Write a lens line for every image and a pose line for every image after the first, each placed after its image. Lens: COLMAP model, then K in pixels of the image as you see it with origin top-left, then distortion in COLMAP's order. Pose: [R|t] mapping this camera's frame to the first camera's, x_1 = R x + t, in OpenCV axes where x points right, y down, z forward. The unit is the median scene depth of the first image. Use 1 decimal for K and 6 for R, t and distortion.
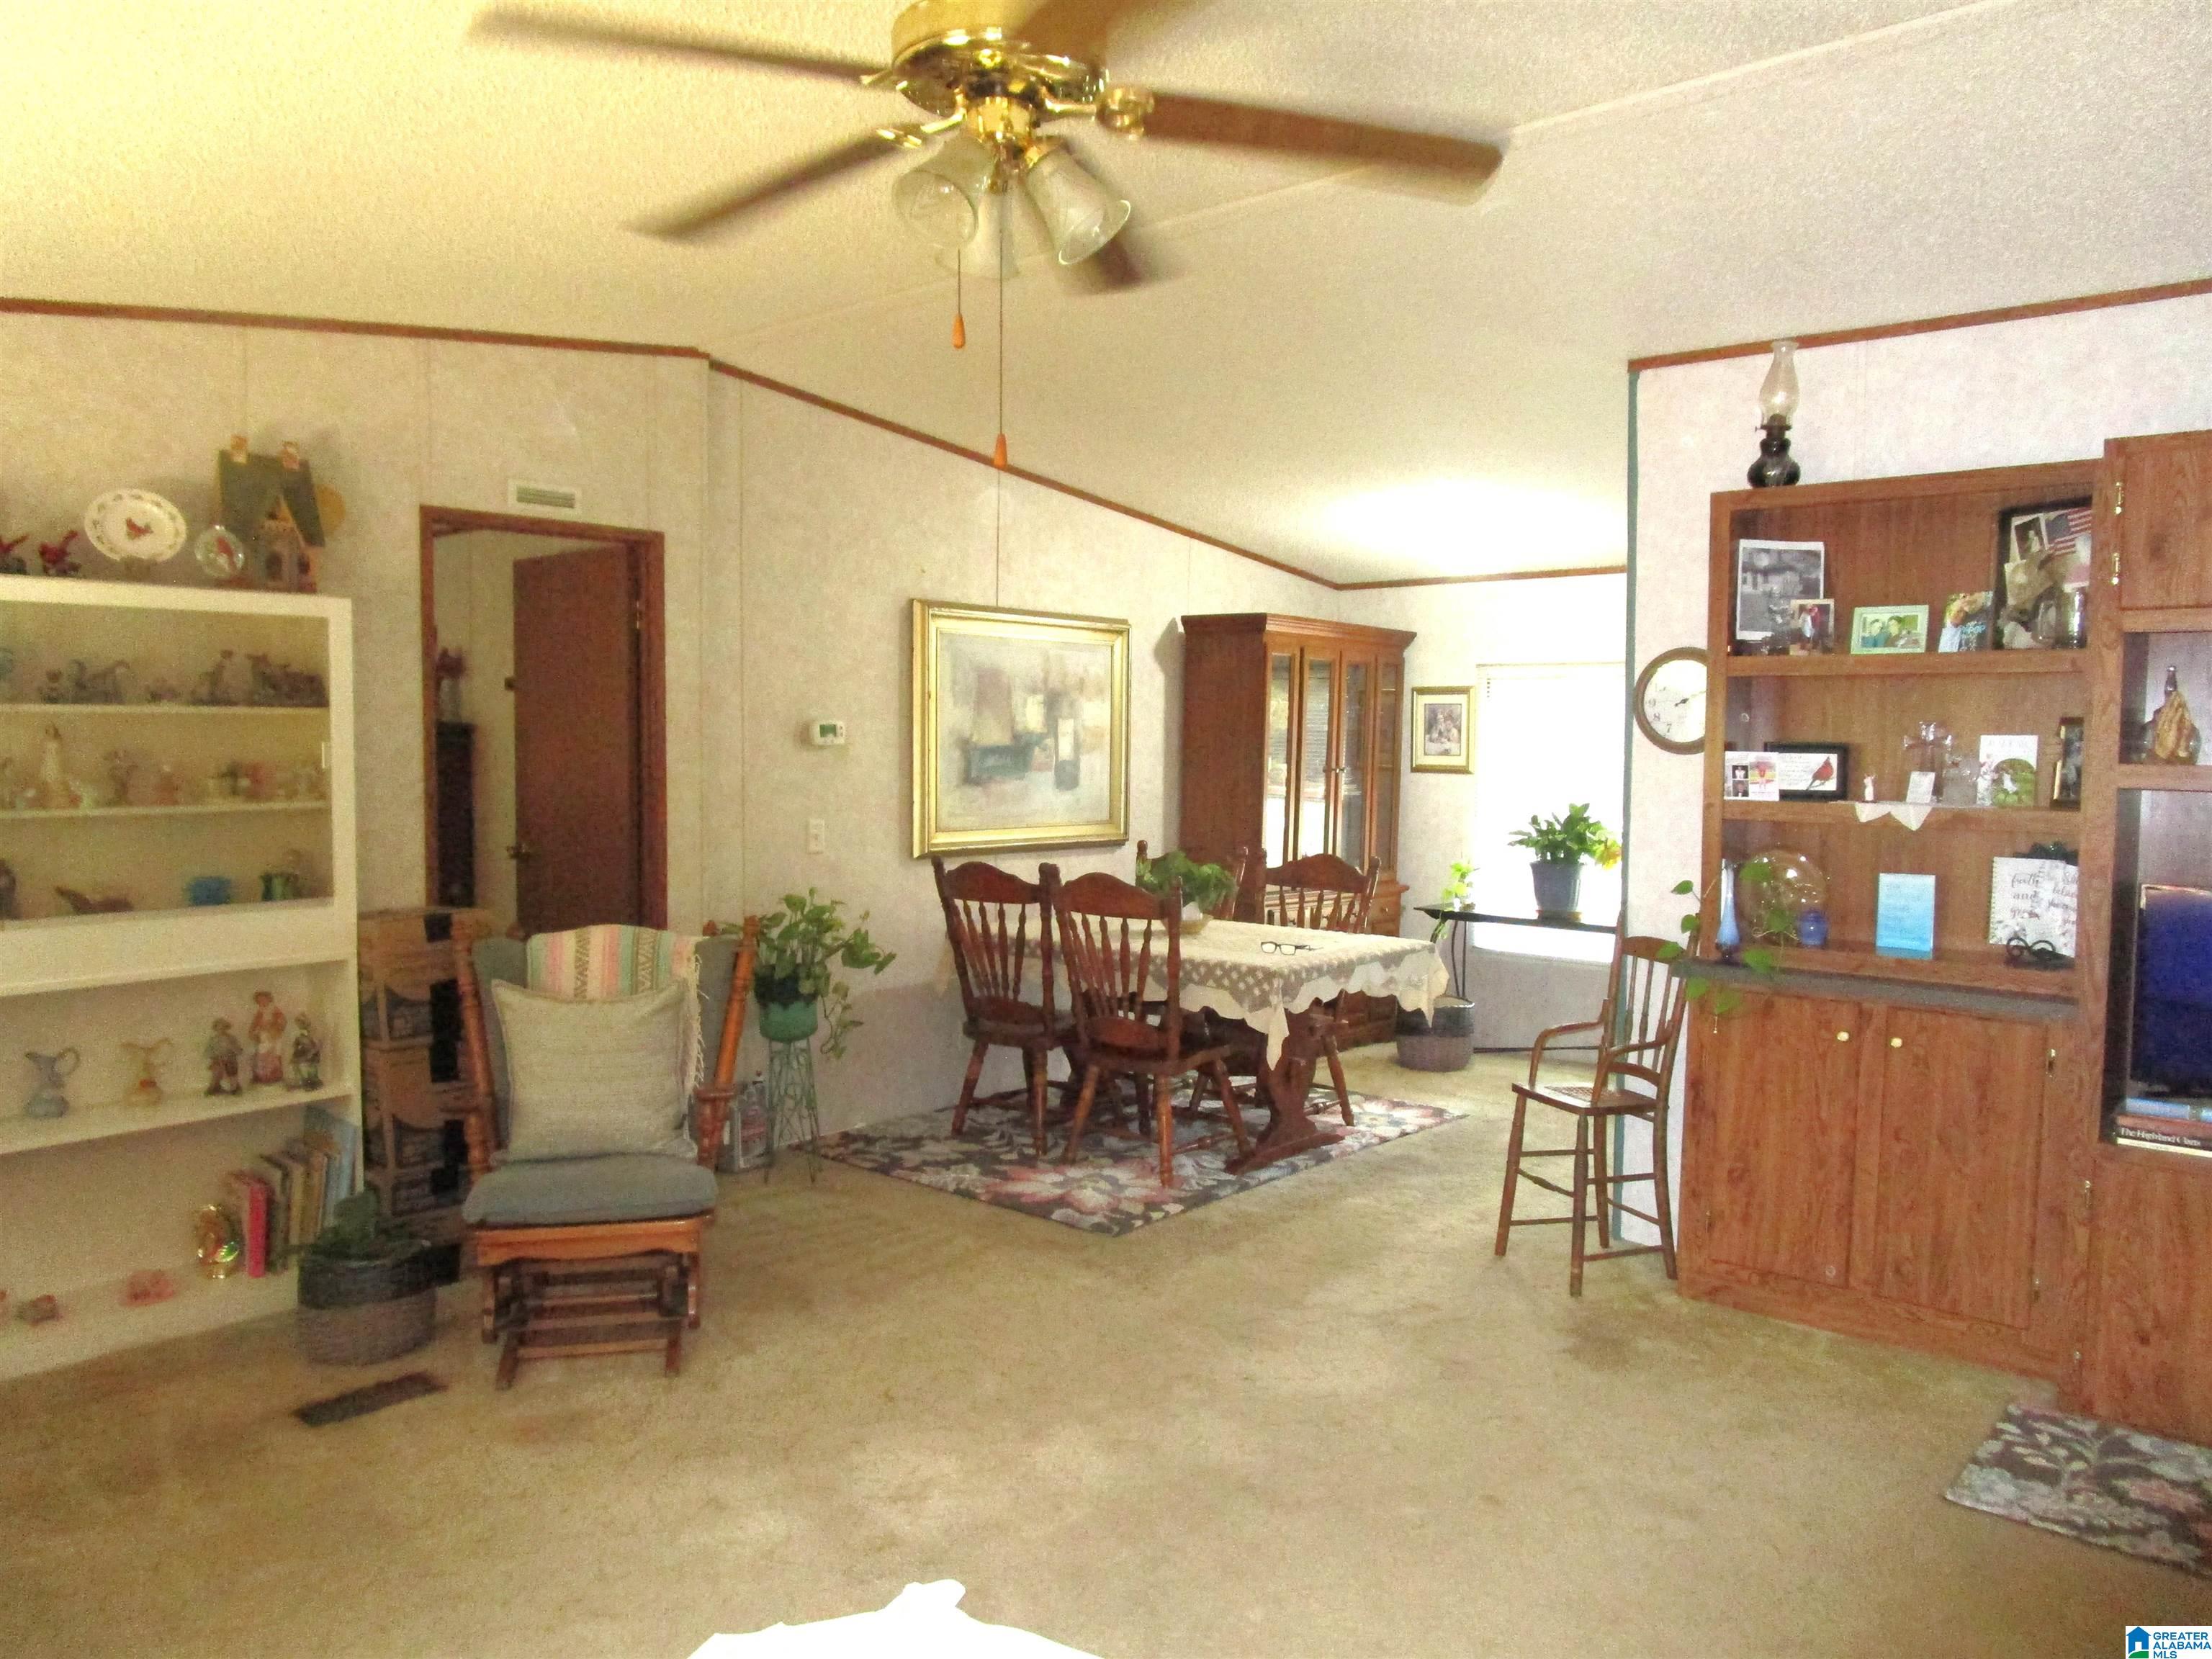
lens RADIAL K [[1588.7, 0, 1118.3], [0, 1588.7, 823.0], [0, 0, 1]] dist [-0.028047, 0.015903]
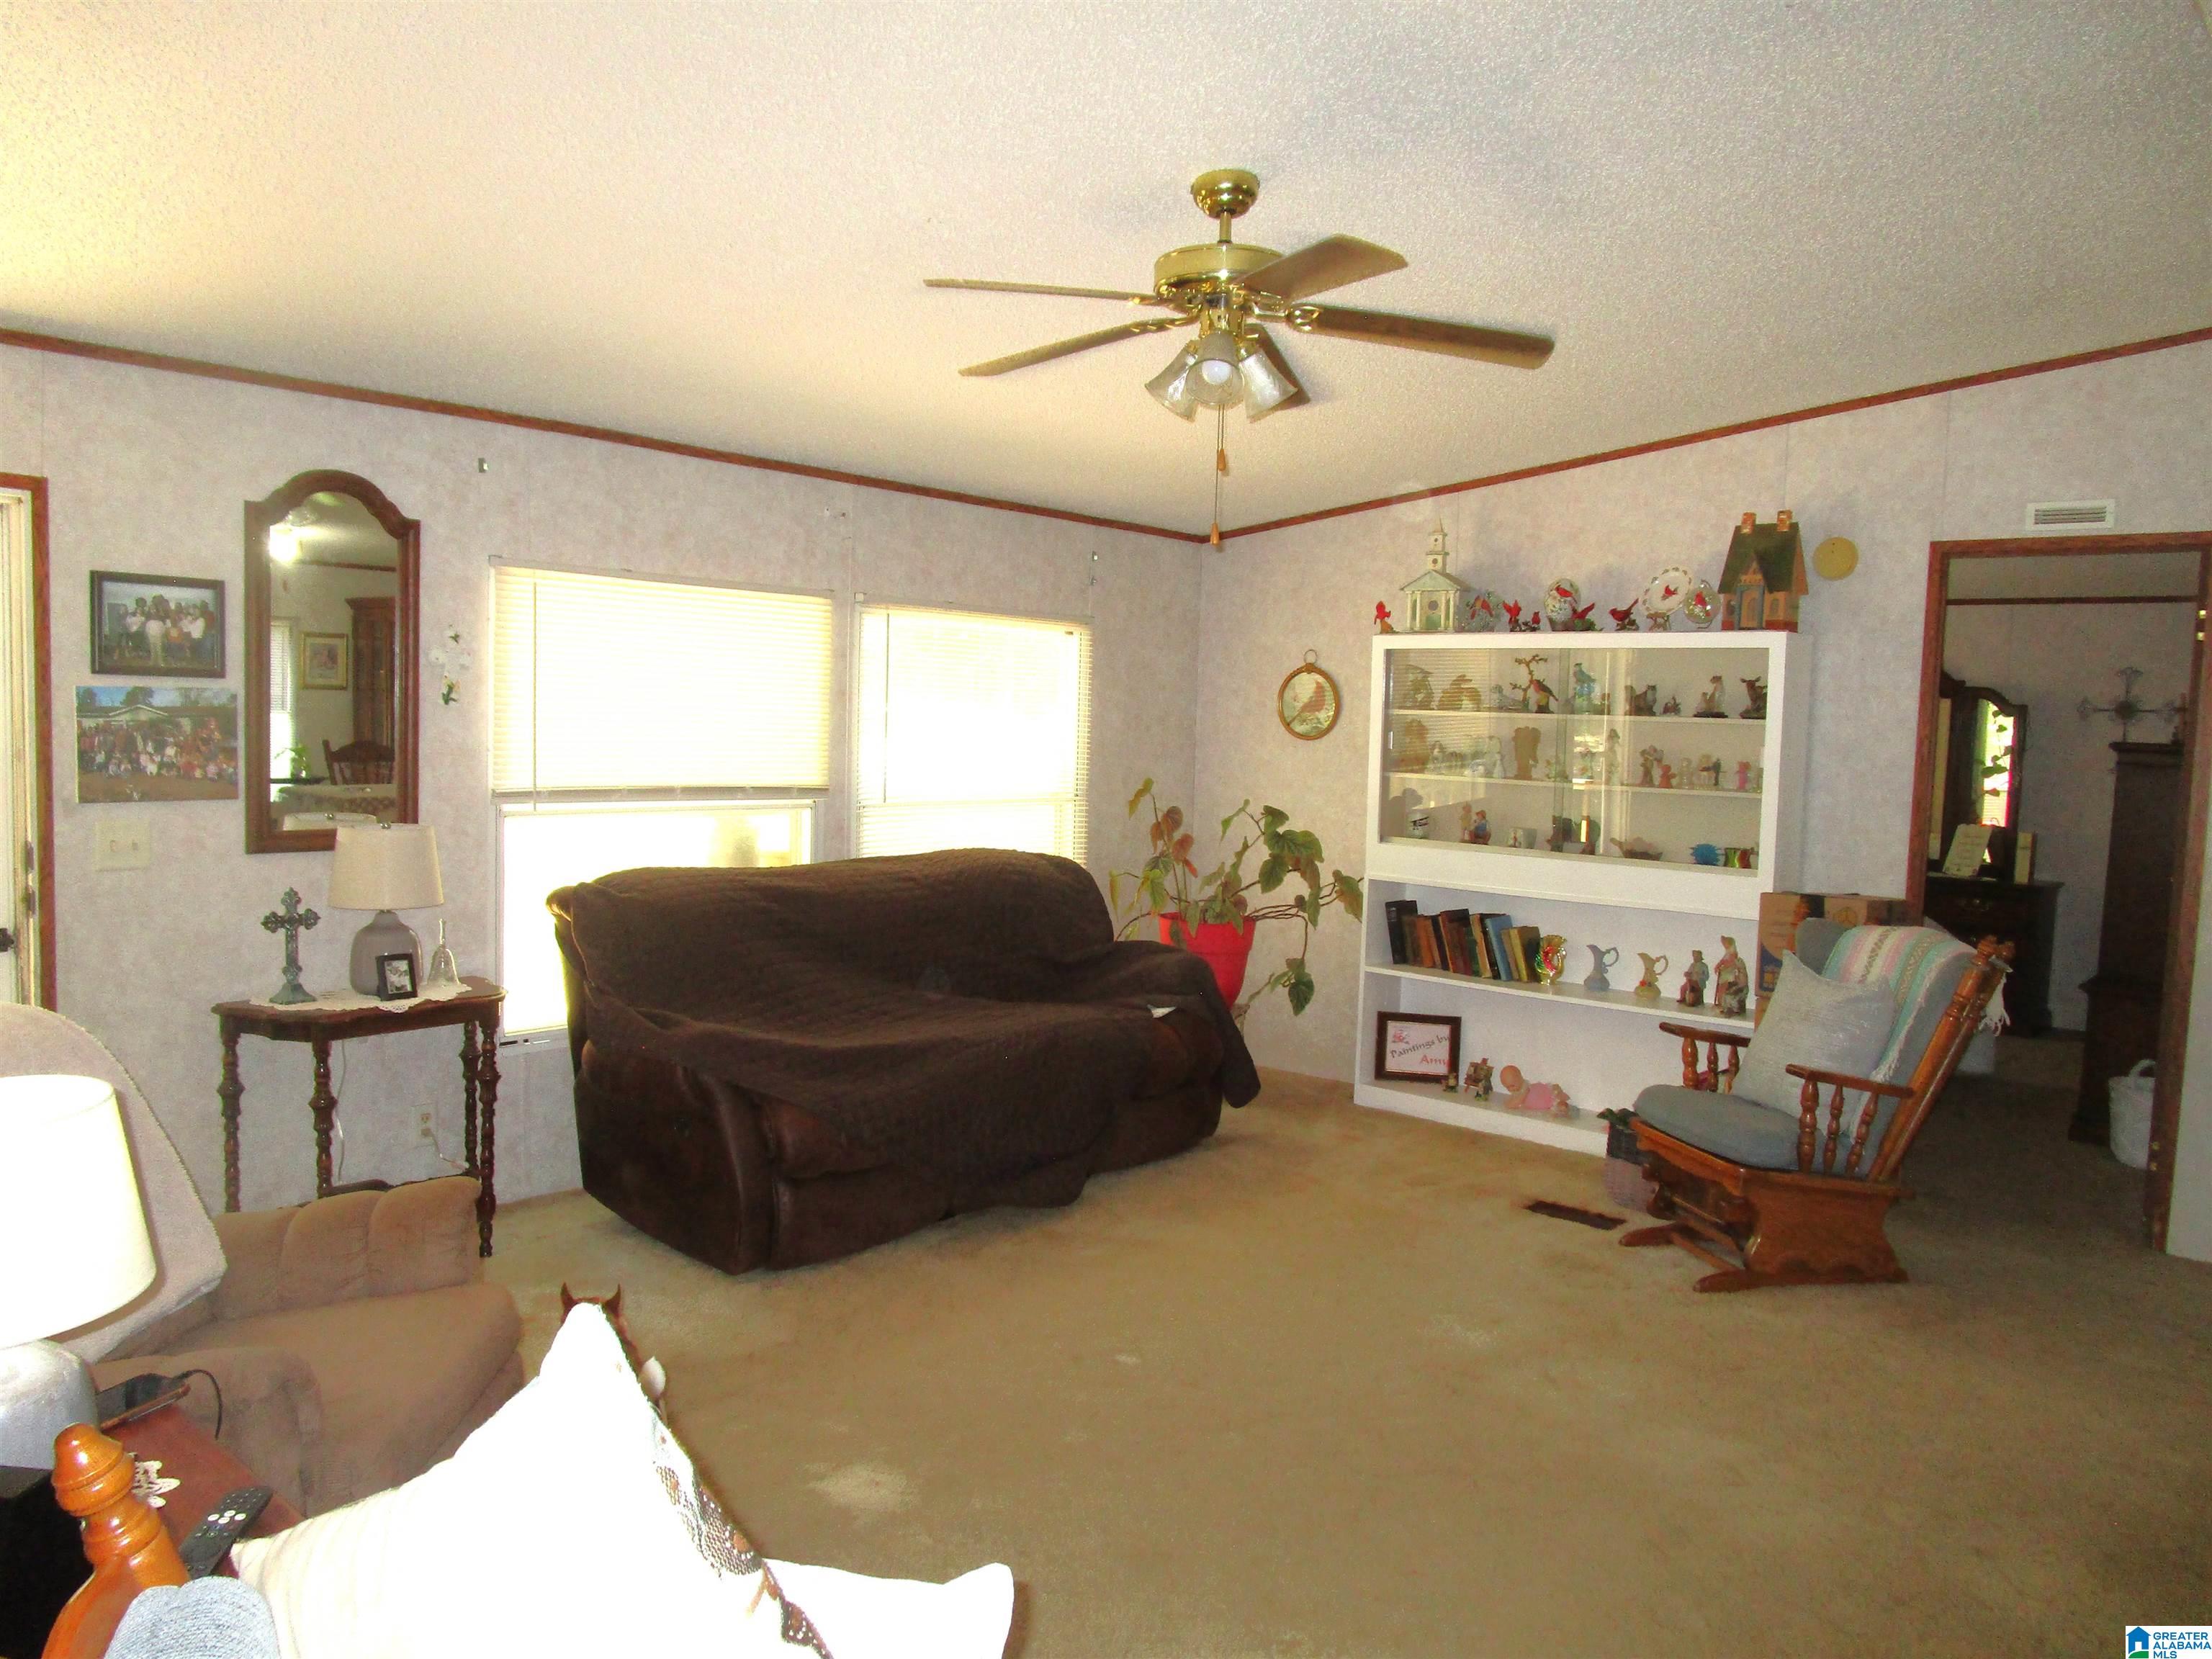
lens RADIAL K [[1588.7, 0, 1094.4], [0, 1588.7, 828.2], [0, 0, 1]] dist [-0.028047, 0.015903]
pose [[0.001407, 0.068357, -0.997660, 0.642978], [-0.089376, 0.993677, 0.067958, -0.020949], [0.995997, 0.089071, 0.007508, 0.391499]]
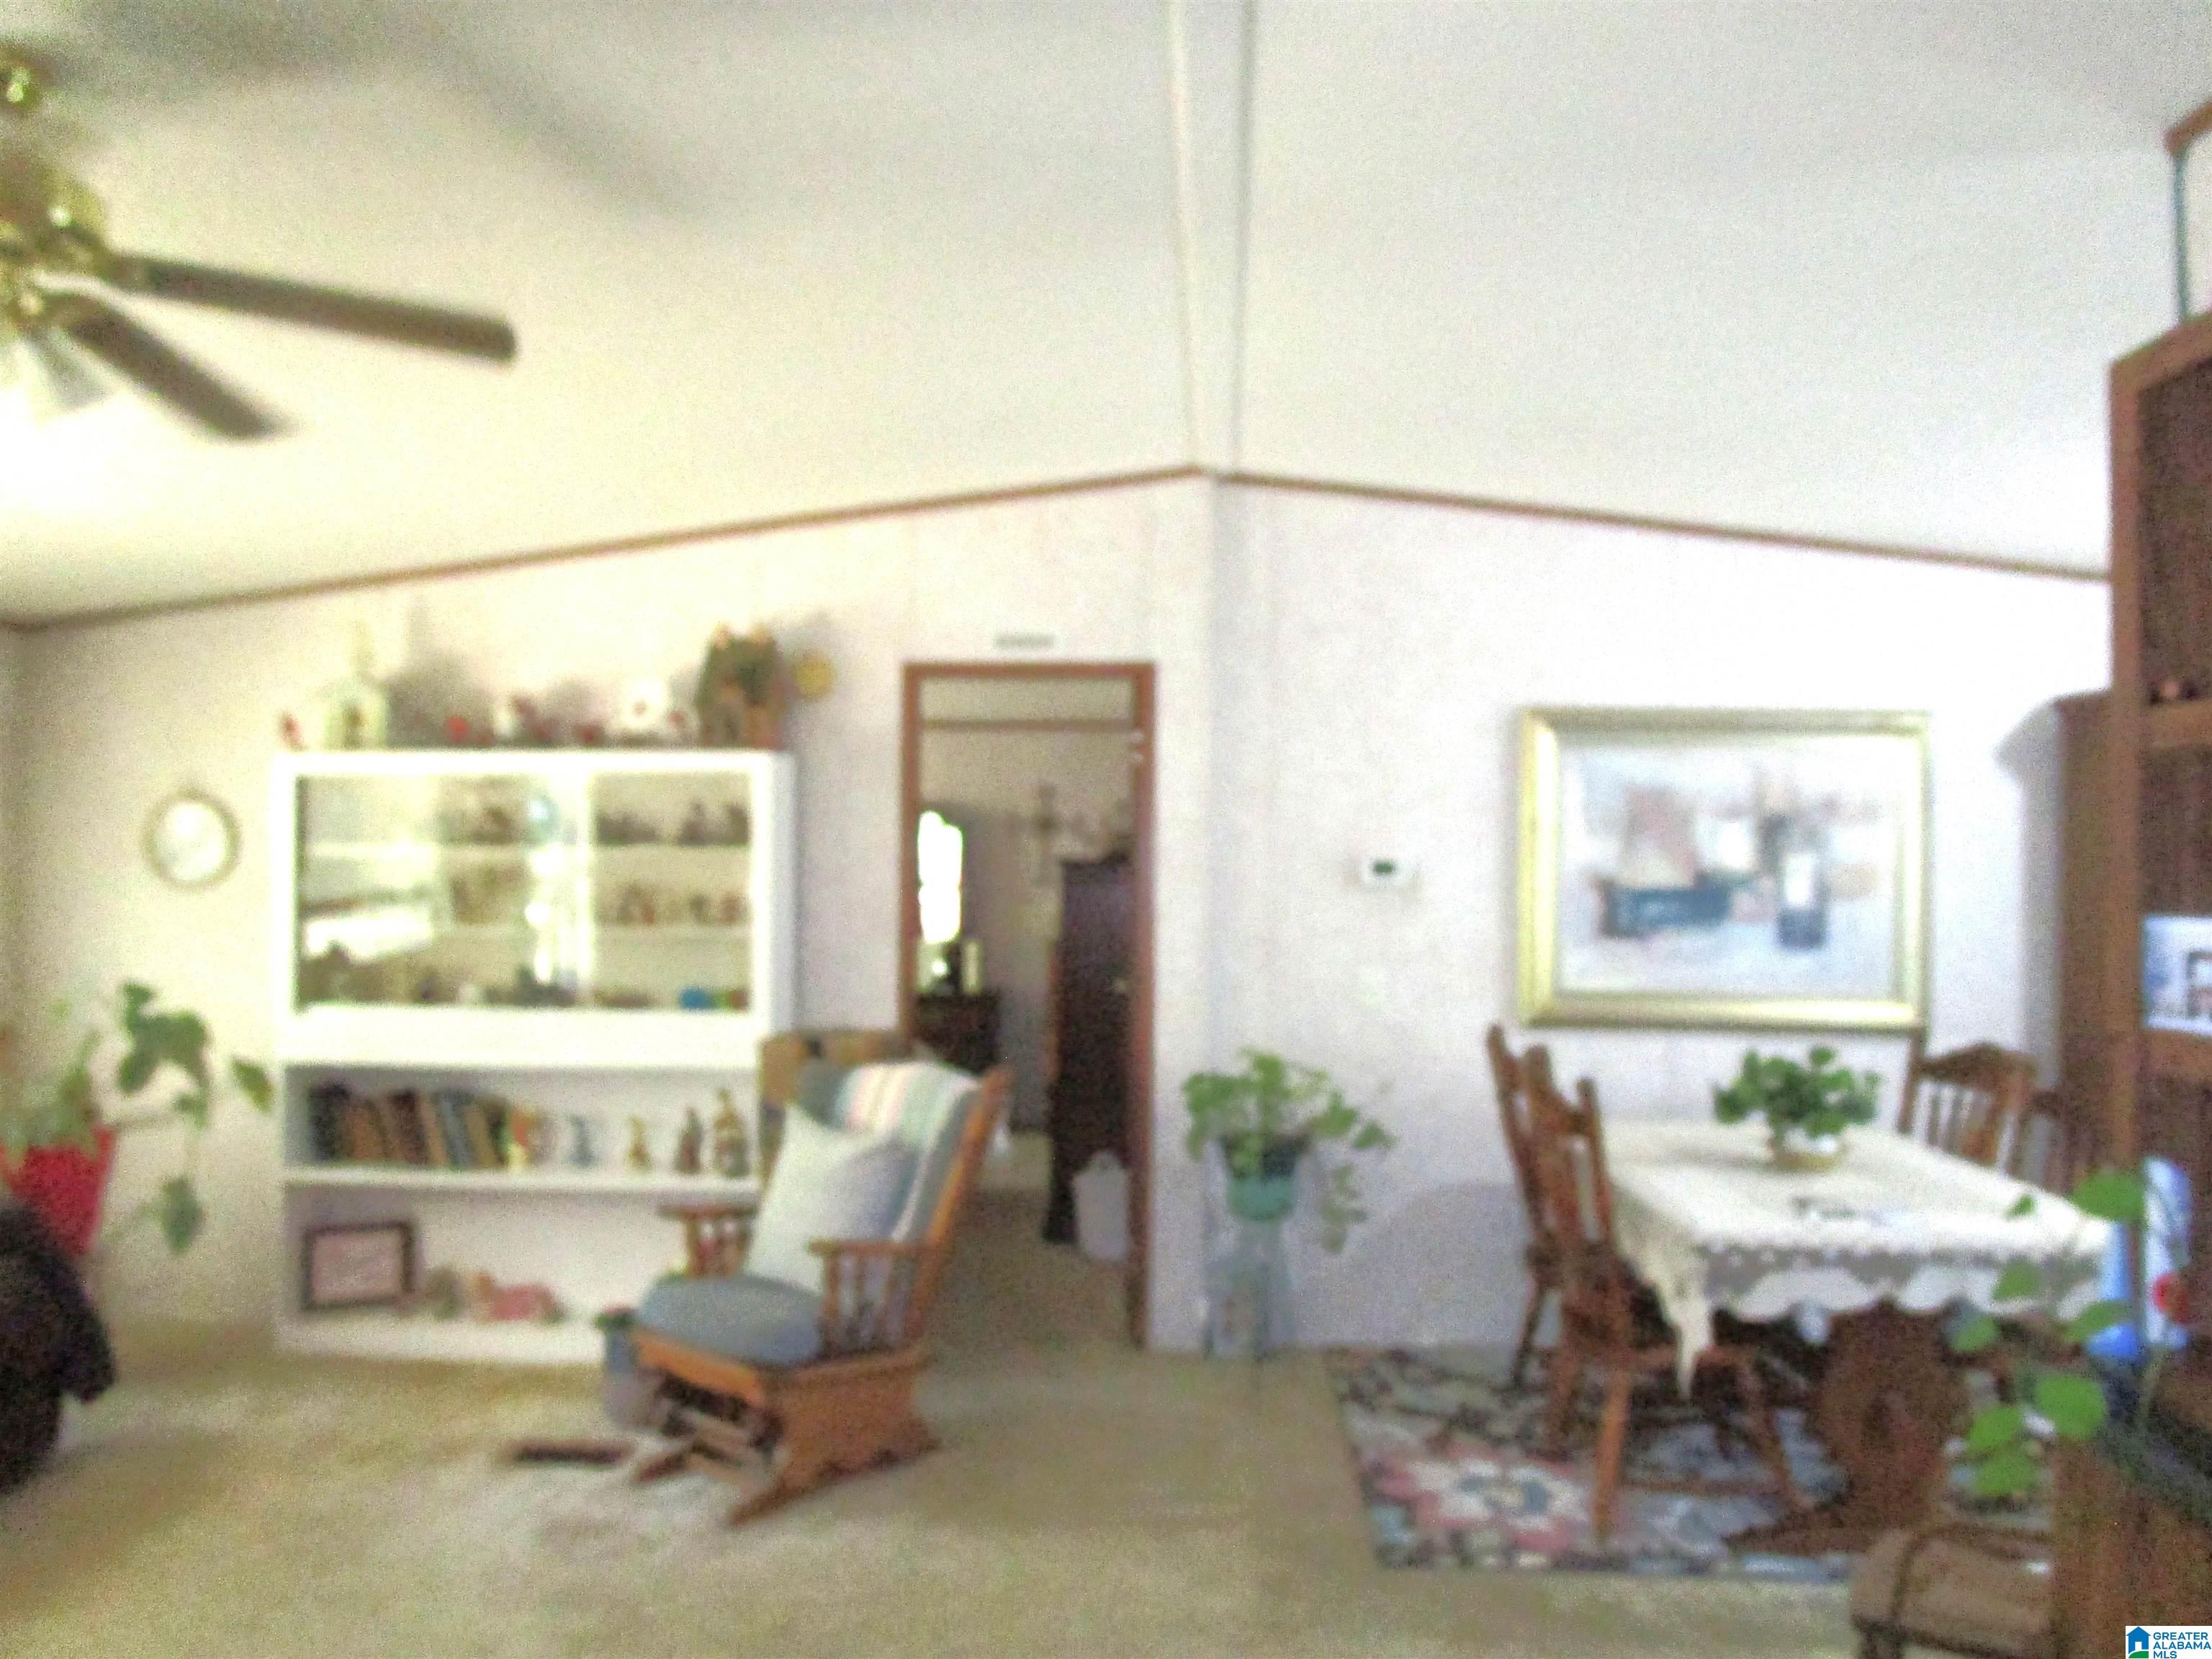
lens RADIAL K [[1588.7, 0, 1121.9], [0, 1588.7, 830.9], [0, 0, 1]] dist [-0.028047, 0.015903]
pose [[0.608309, -0.014801, -0.793562, 0.489576], [-0.046499, 0.997444, -0.054247, -0.029838], [0.792337, 0.069899, 0.606066, 0.430744]]
